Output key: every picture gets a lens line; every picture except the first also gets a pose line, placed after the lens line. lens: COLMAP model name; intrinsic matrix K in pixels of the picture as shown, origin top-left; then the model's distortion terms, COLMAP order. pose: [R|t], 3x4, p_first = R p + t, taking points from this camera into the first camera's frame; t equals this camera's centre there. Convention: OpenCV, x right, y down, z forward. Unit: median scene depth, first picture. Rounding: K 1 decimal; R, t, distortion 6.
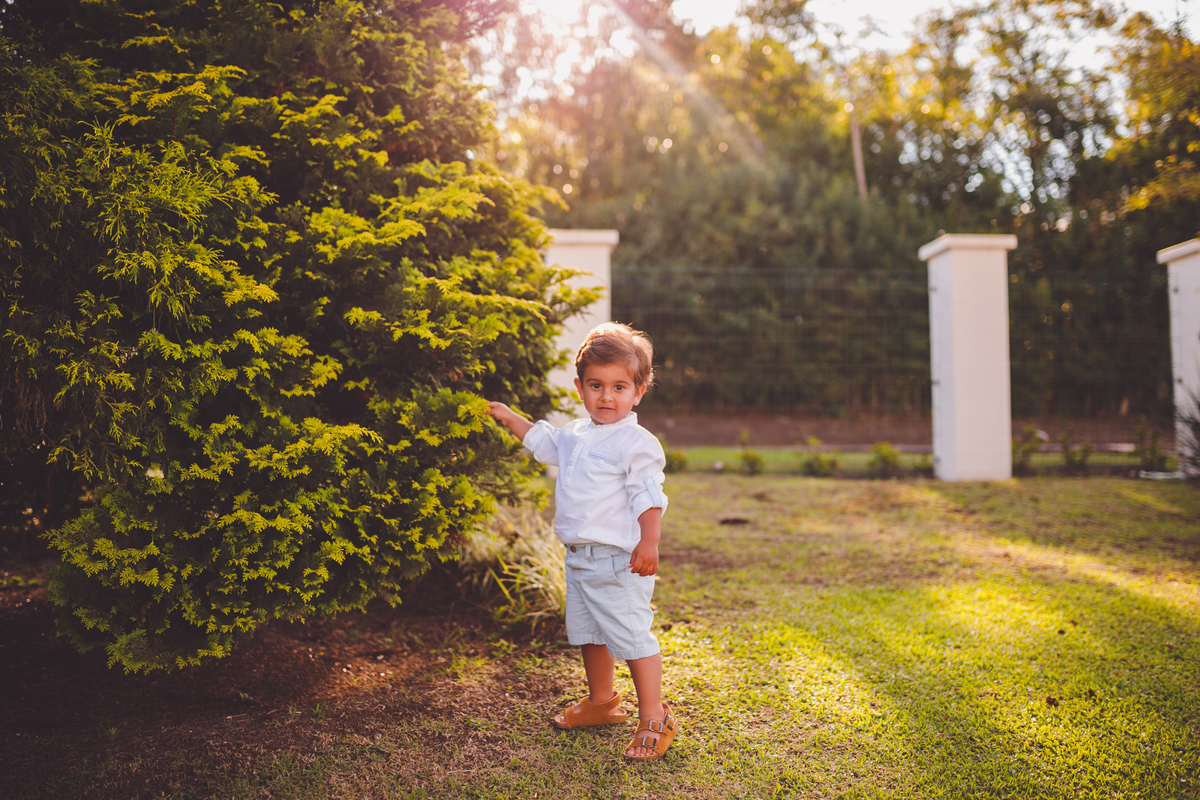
lens RADIAL K [[1231.6, 0, 597.1], [0, 1231.6, 405.3], [0, 0, 1]] dist [-0.001444, 0.025607]
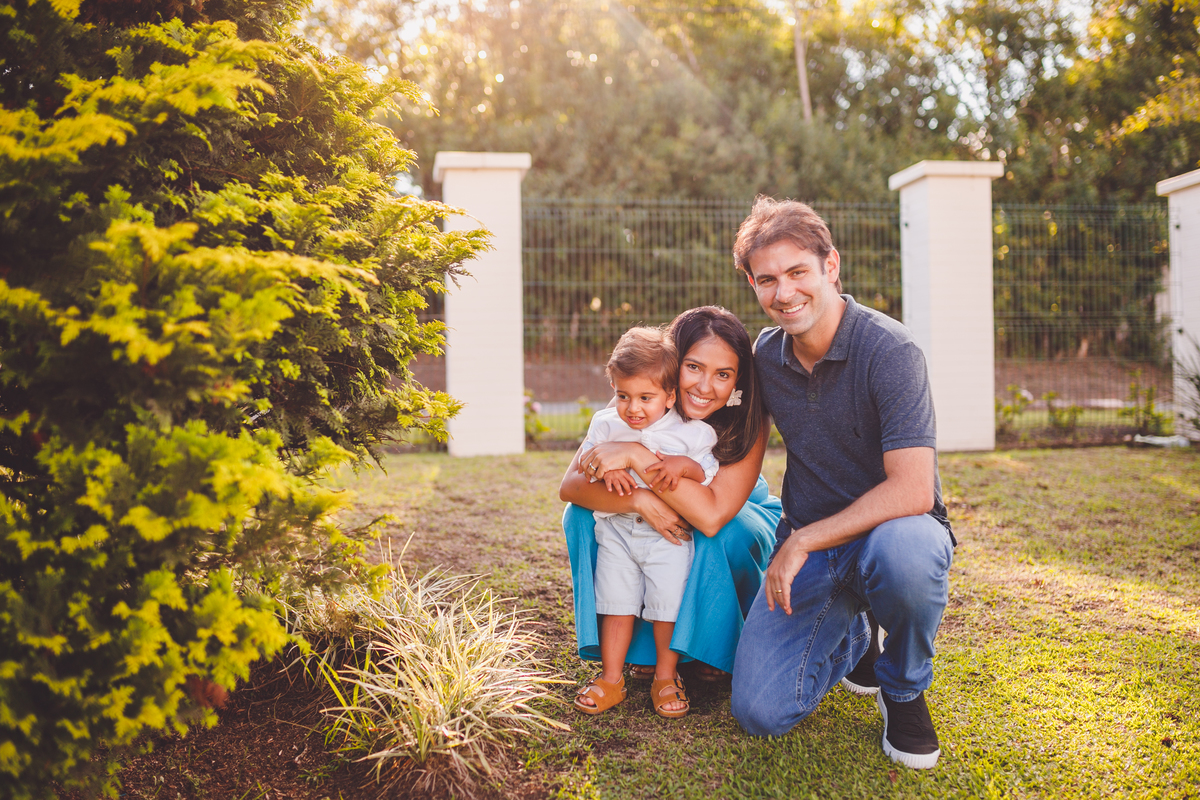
lens RADIAL K [[1297.5, 0, 594.0], [0, 1297.5, 390.3], [0, 0, 1]] dist [-0.030067, 0.039881]
pose [[0.998400, -0.005433, 0.056283, 0.025031], [0.003334, 0.999298, 0.037314, -0.044413], [-0.056446, -0.037066, 0.997717, 0.365919]]
